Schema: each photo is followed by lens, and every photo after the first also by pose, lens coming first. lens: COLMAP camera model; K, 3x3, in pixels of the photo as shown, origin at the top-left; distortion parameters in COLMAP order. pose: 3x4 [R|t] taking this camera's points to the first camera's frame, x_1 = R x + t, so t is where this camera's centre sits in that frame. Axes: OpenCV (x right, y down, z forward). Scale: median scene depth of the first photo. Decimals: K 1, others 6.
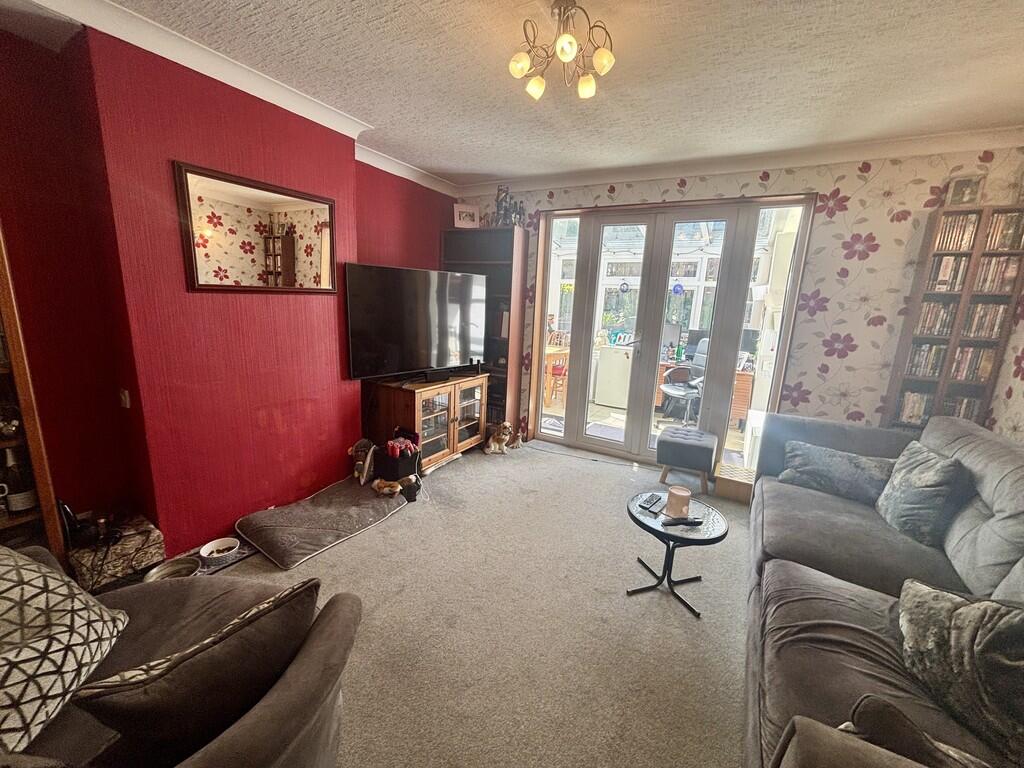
lens RADIAL K [[415.8, 0, 508.0], [0, 415.8, 383.9], [0, 0, 1]] dist [0.007417, -0.001086]
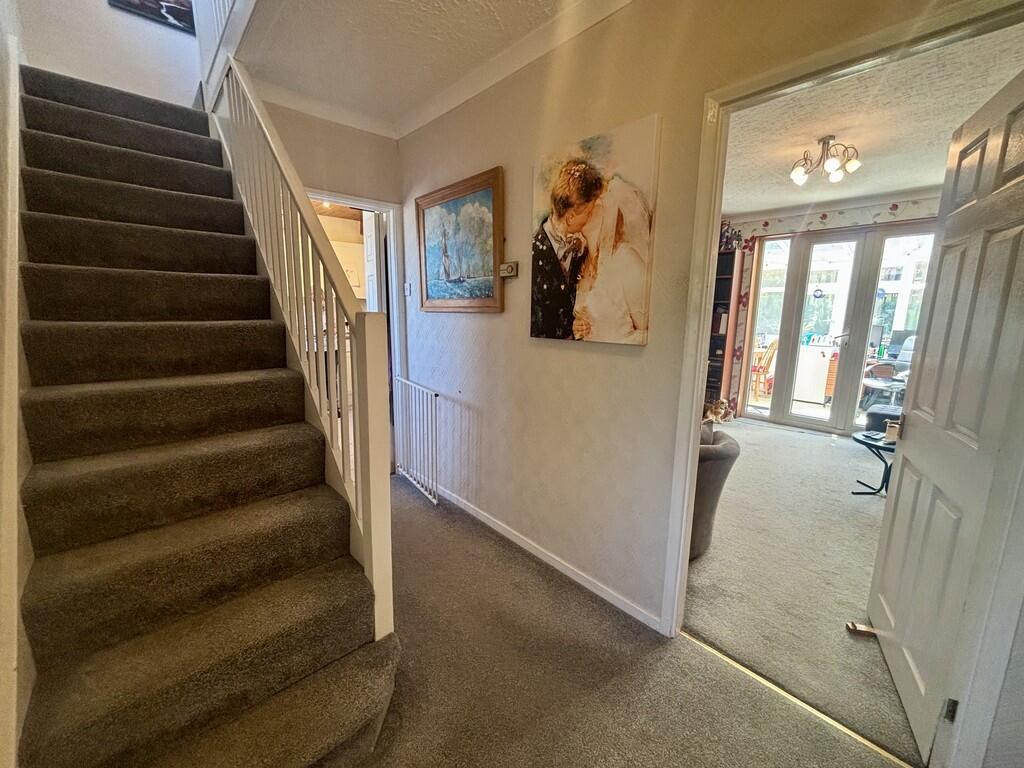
lens RADIAL K [[415.8, 0, 516.9], [0, 415.8, 383.1], [0, 0, 1]] dist [0.007417, -0.001086]
pose [[0.953038, 0.021494, -0.302086, -0.222602], [-0.034718, 0.998656, -0.038473, 0.114891], [0.300853, 0.047154, 0.952504, -0.431008]]
